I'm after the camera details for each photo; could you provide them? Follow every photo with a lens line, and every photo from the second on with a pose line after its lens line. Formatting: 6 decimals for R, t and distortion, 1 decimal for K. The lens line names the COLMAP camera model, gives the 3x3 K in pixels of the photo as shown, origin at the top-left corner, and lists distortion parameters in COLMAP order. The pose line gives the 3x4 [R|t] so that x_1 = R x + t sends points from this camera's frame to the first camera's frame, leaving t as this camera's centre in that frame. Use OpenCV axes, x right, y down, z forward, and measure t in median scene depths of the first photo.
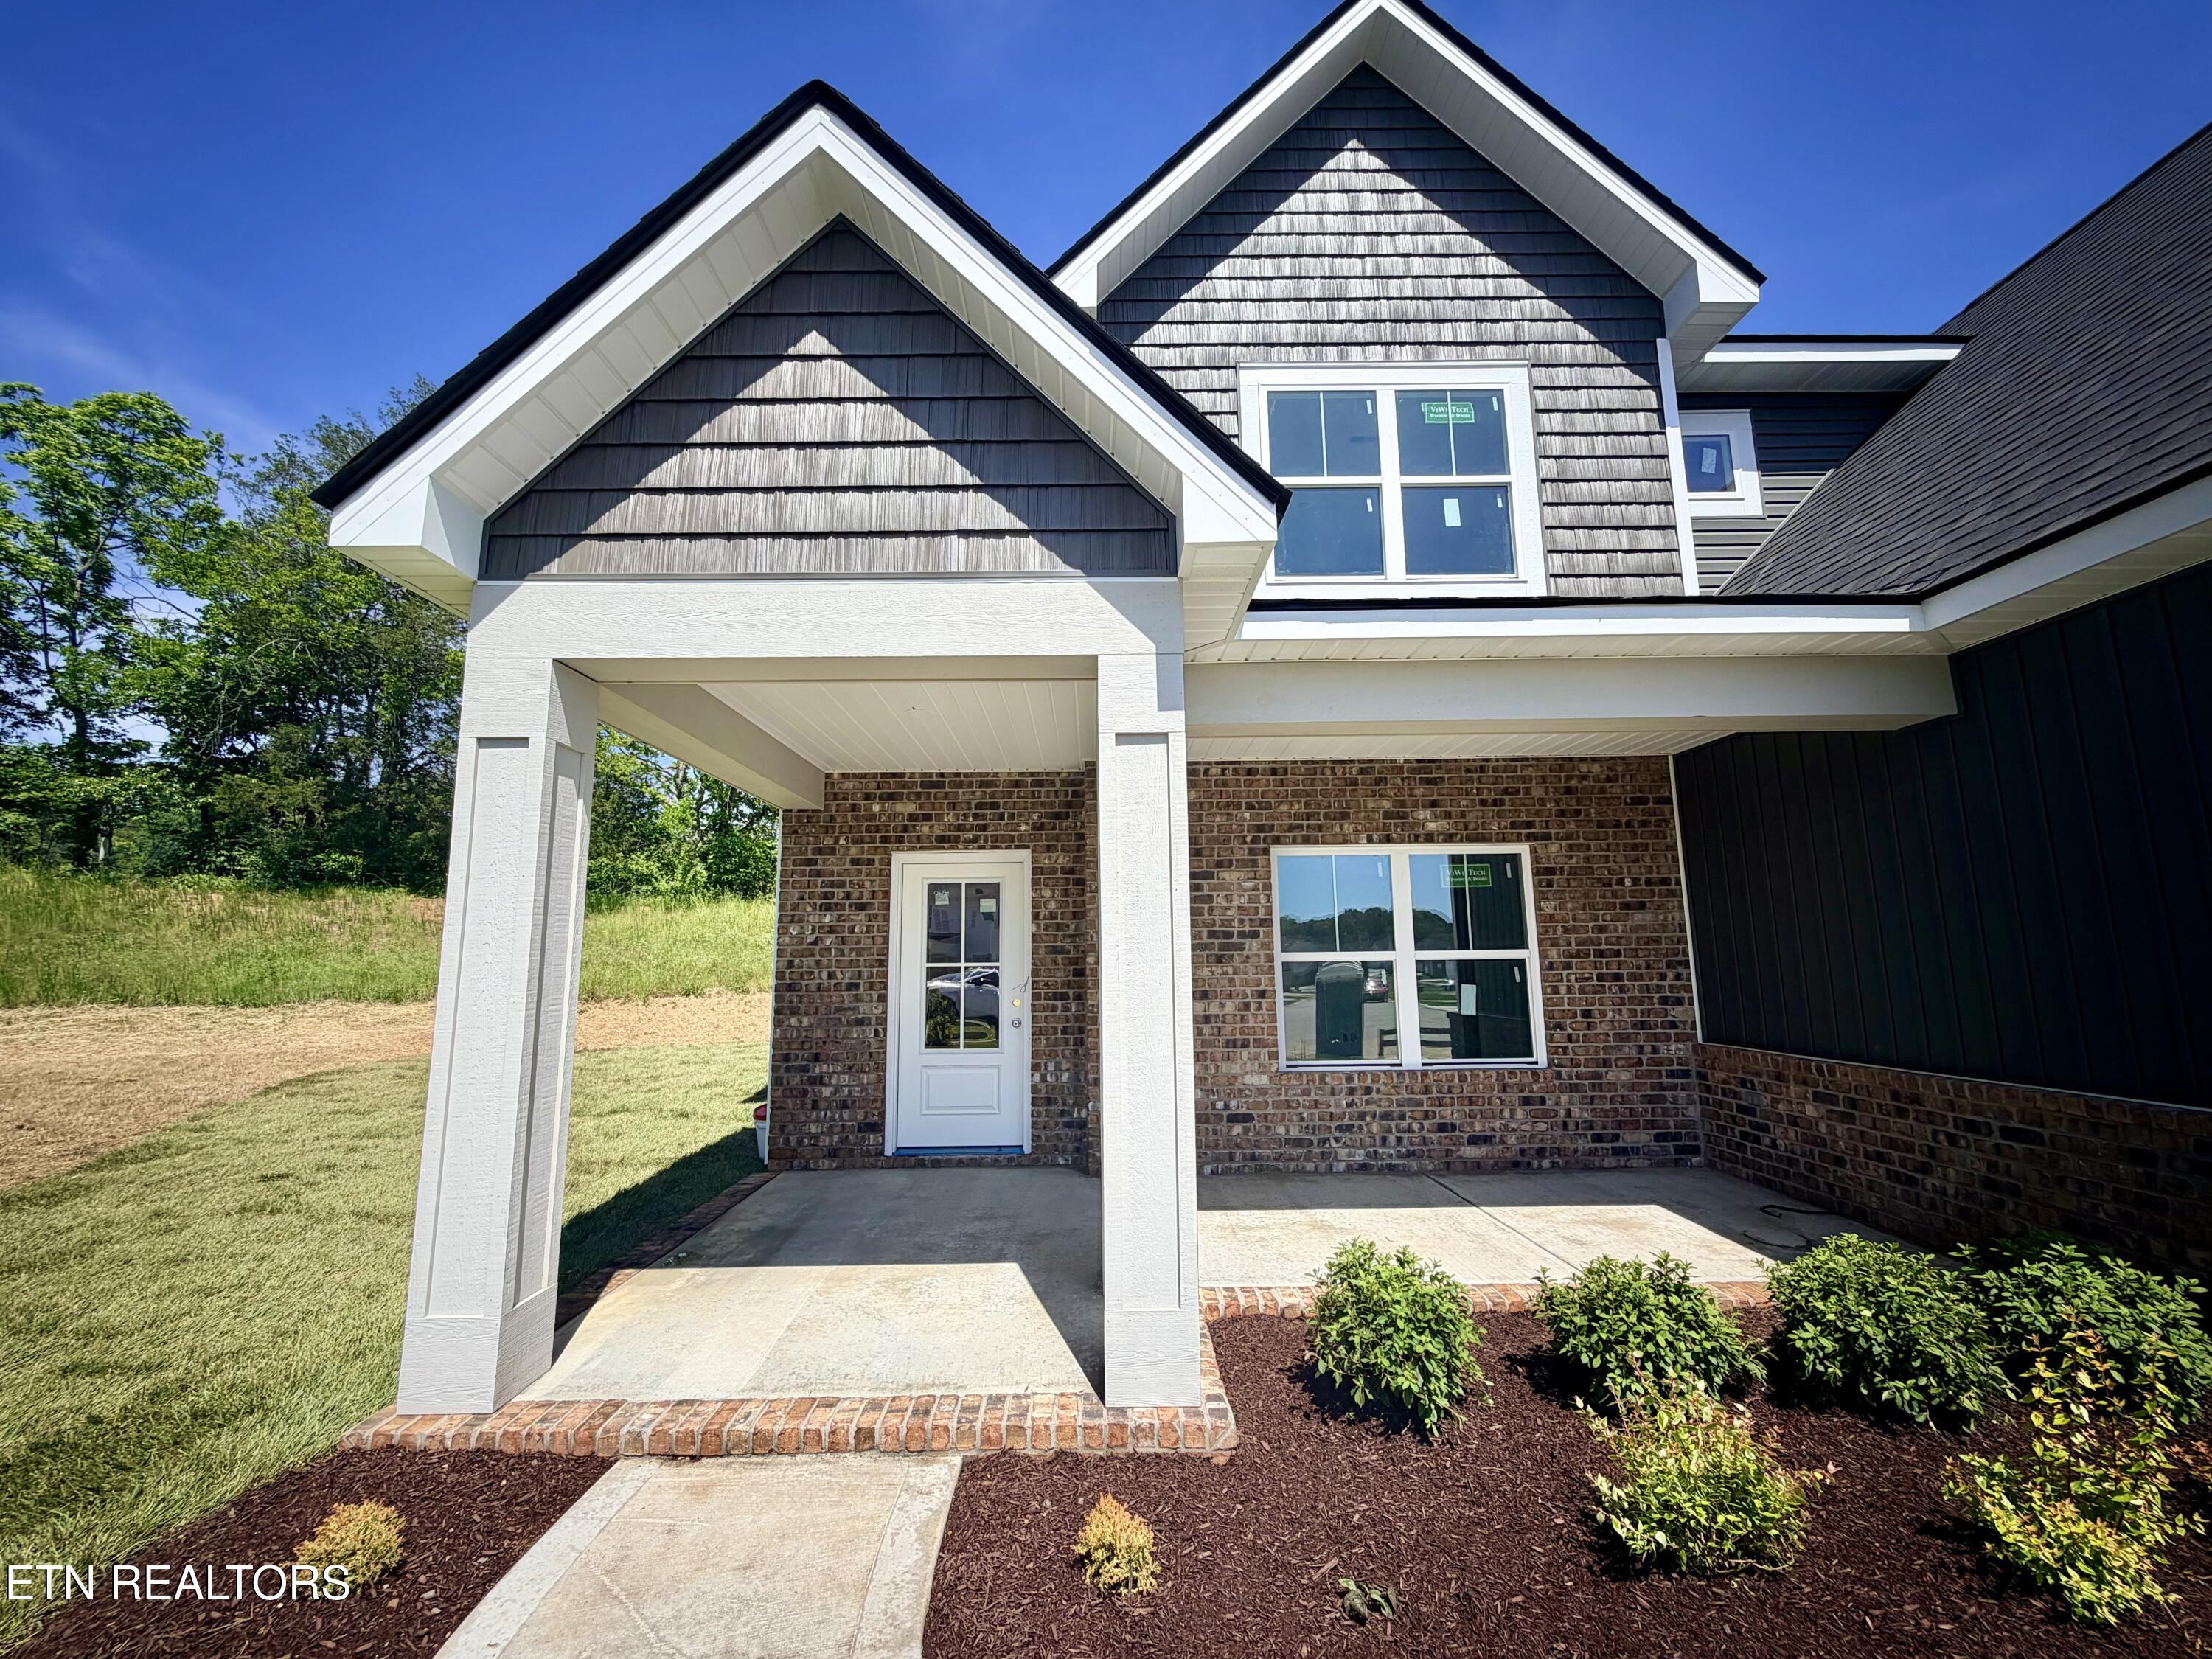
lens RADIAL K [[885.2, 0, 1099.1], [0, 885.2, 828.9], [0, 0, 1]] dist [-0.000240, 0.000077]
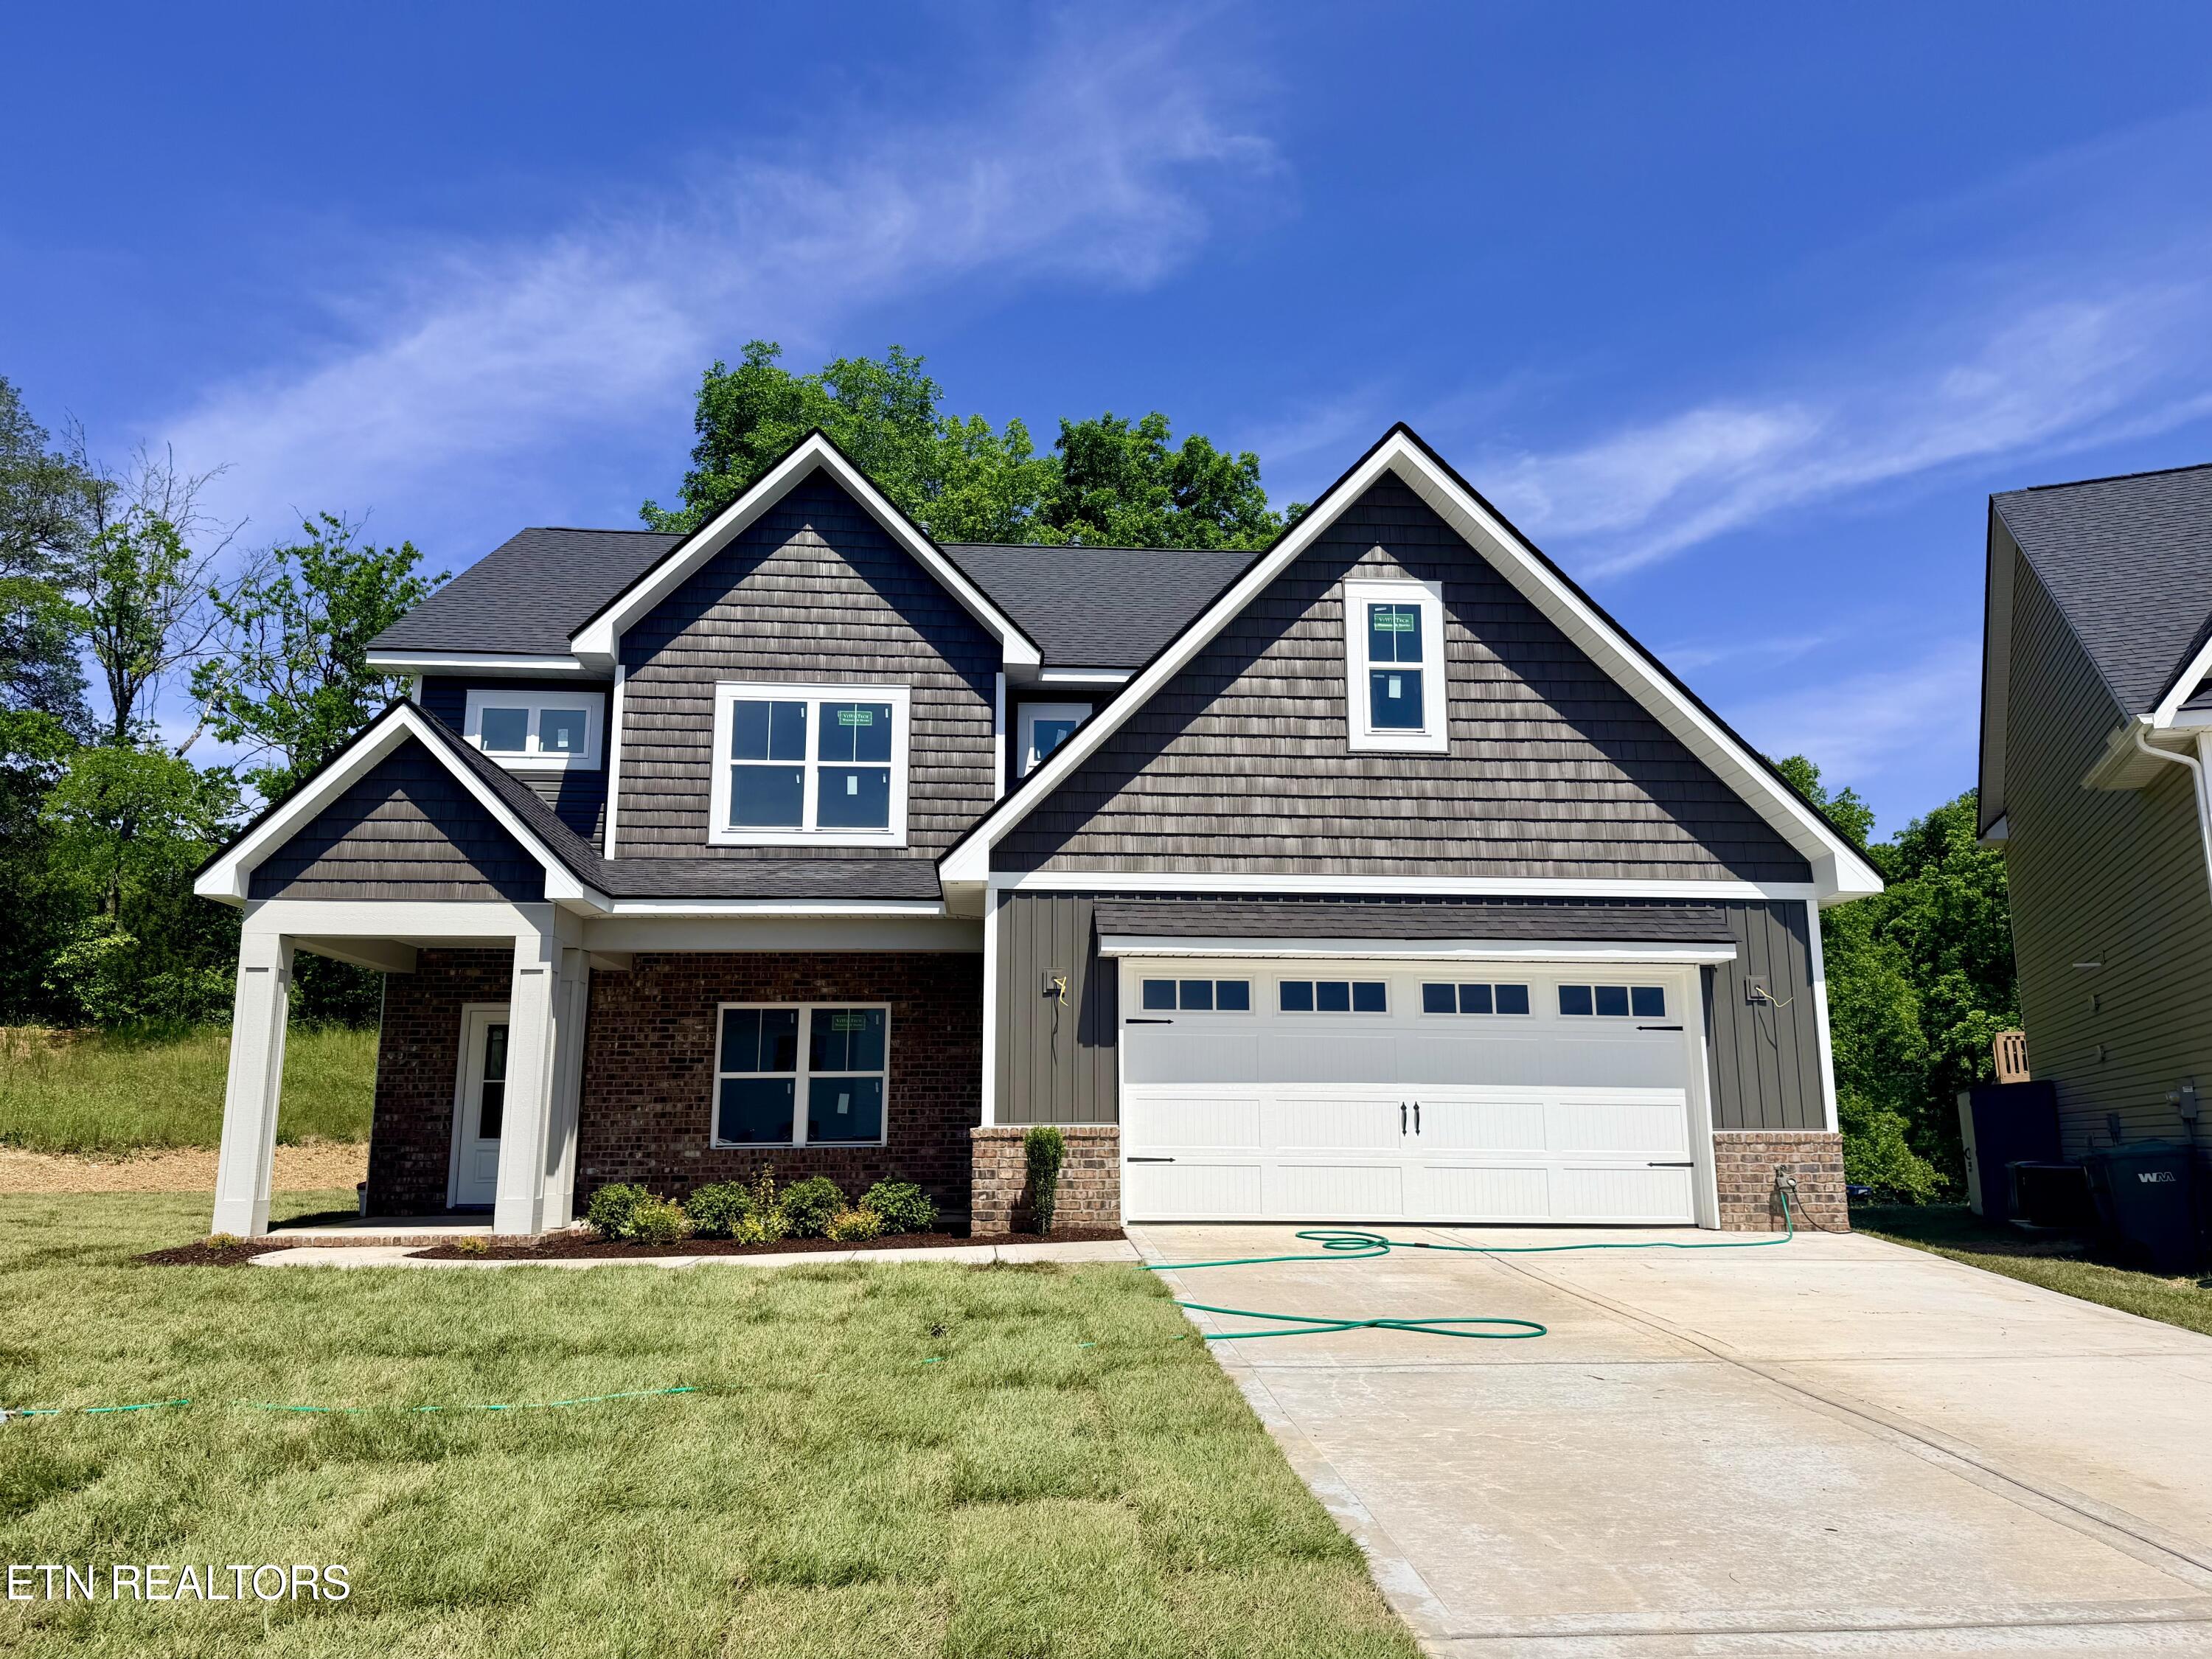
lens RADIAL K [[1551.0, 0, 1110.7], [0, 1551.0, 835.9], [0, 0, 1]] dist [0.192128, -0.408862]
pose [[0.997748, 0.021522, 0.063520, 0.679224], [-0.018653, 0.998794, -0.045425, -0.154744], [-0.064421, 0.044138, 0.996946, -1.733674]]
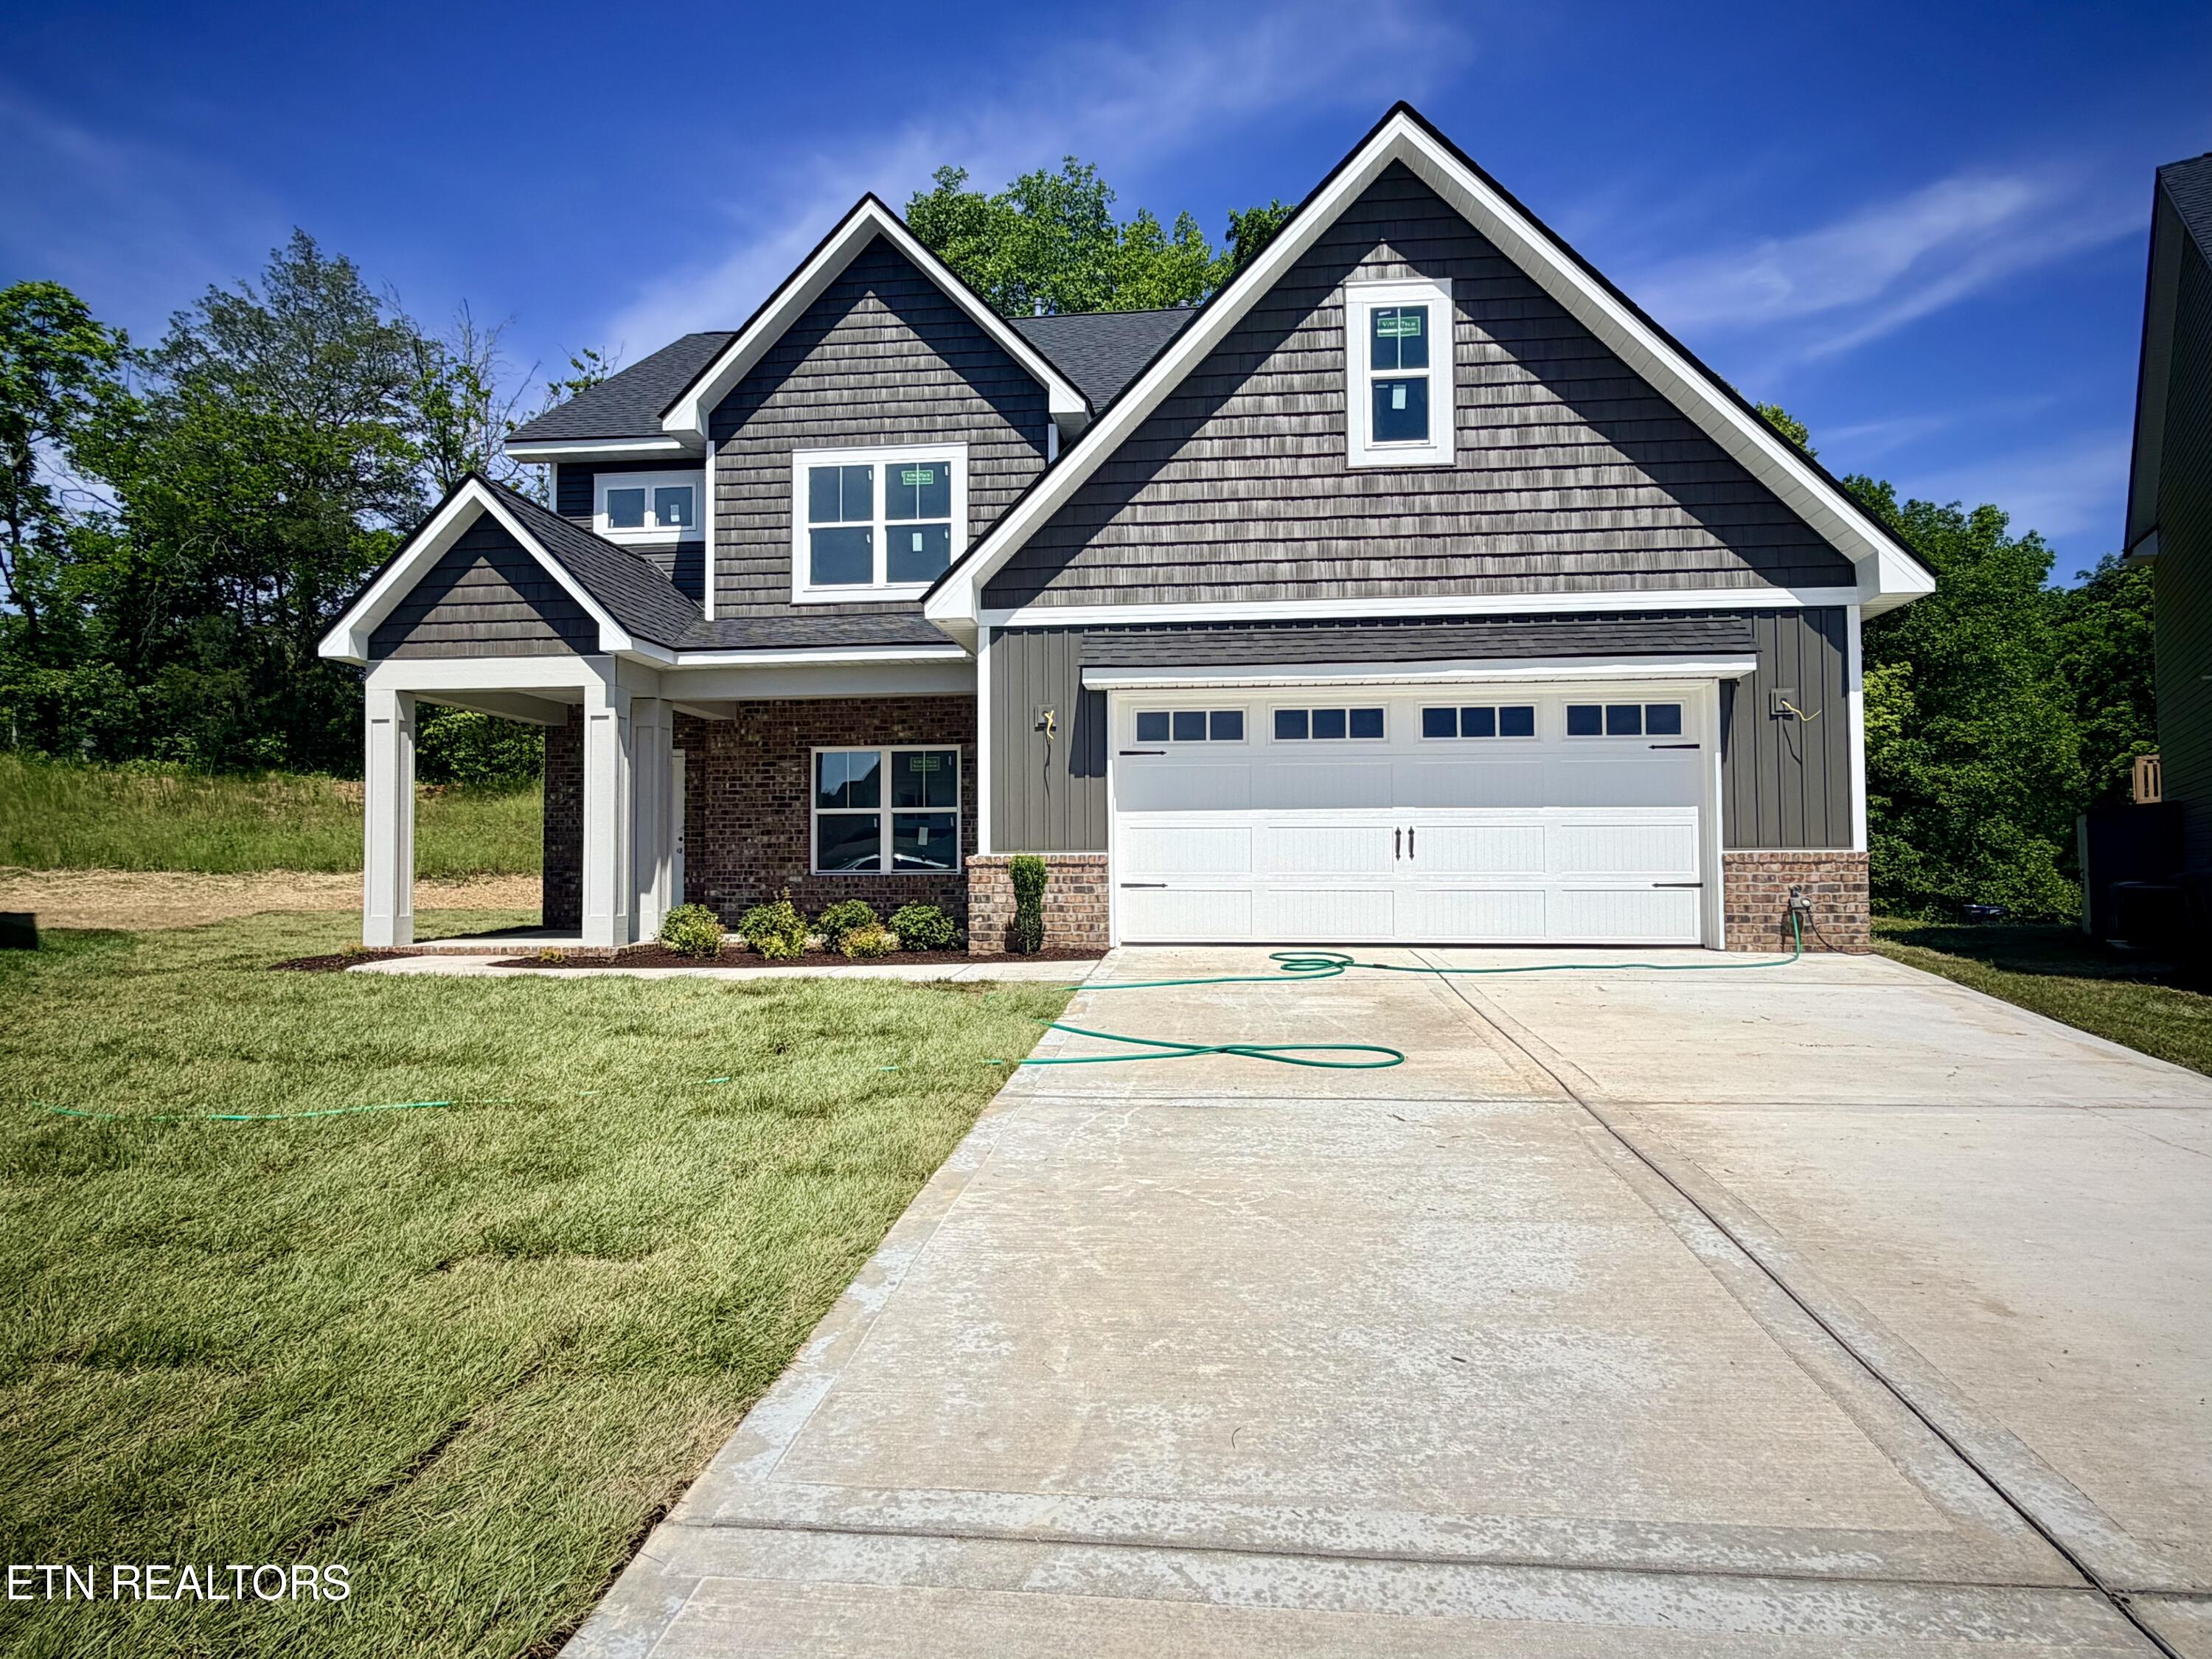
lens RADIAL K [[1307.2, 0, 1106.0], [0, 1307.2, 829.5], [0, 0, 1]] dist [0.003969, 0.001320]
pose [[0.992827, 0.001669, -0.119548, 1.038728], [0.012039, 0.993425, 0.113854, -0.100439], [0.118952, -0.114477, 0.986279, -1.409158]]
